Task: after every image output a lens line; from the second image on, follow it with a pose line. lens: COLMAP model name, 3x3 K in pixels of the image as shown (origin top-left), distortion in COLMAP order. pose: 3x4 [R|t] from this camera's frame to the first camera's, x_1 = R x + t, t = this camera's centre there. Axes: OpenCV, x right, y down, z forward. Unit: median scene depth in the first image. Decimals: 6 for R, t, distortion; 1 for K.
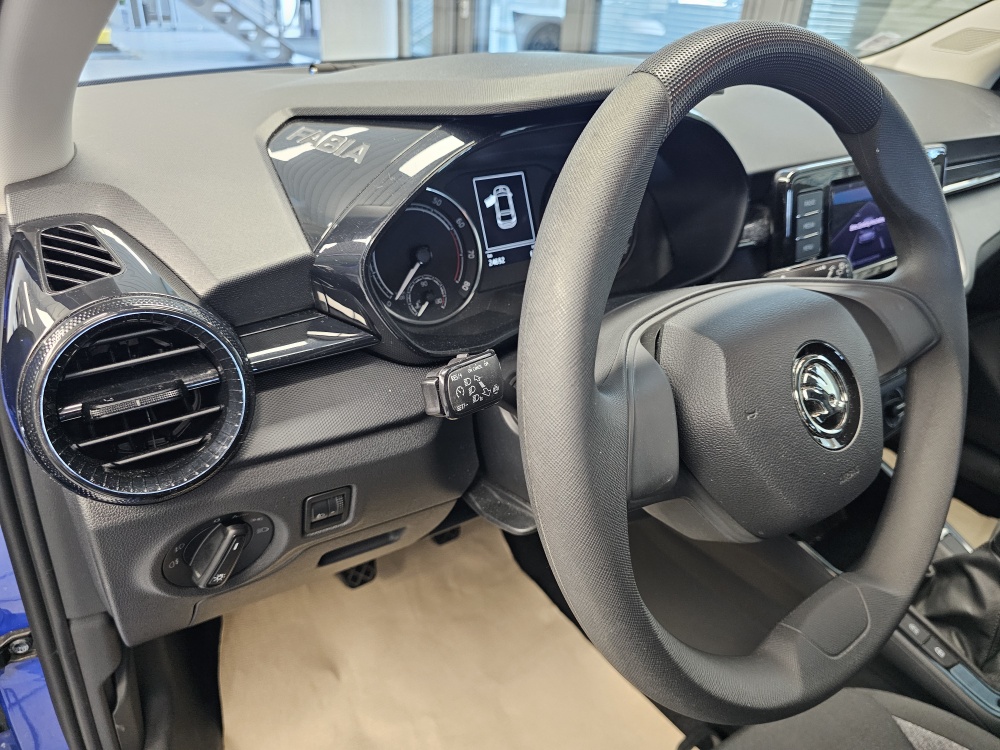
lens RADIAL K [[690.3, 0, 502.7], [0, 690.3, 366.7], [0, 0, 1]] dist [0.069489, -0.071704]
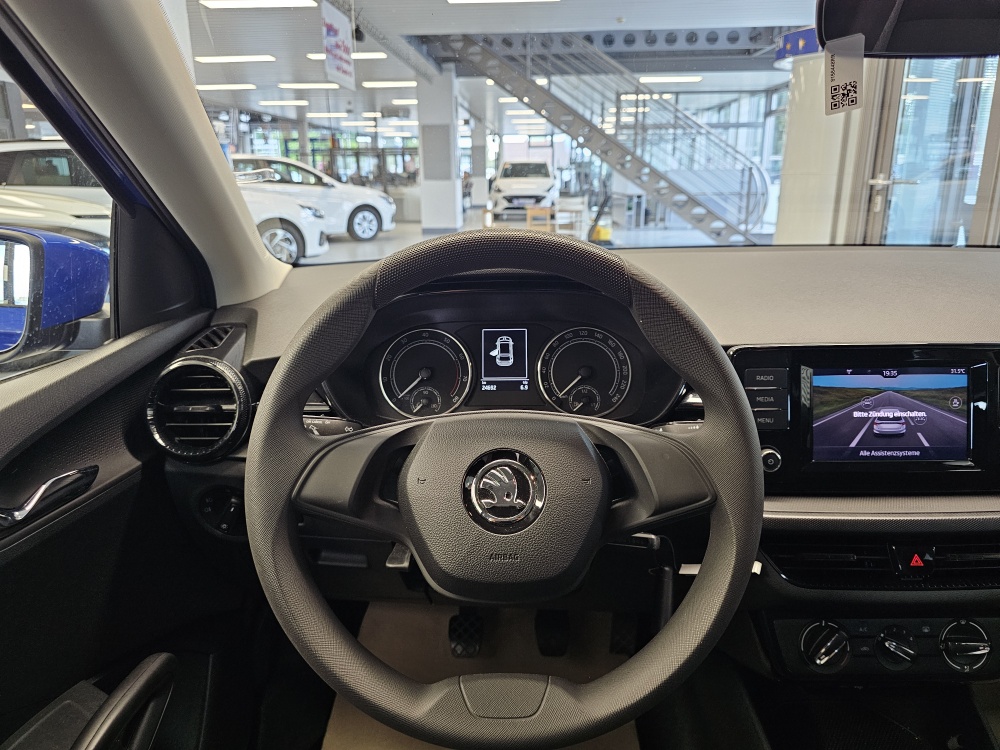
lens RADIAL K [[690.3, 0, 502.7], [0, 690.3, 366.7], [0, 0, 1]] dist [0.069489, -0.071704]
pose [[0.796837, 0.103613, -0.595243, 0.823624], [-0.247282, 0.954821, -0.164827, 0.028076], [0.551273, 0.278534, 0.786459, -0.080051]]
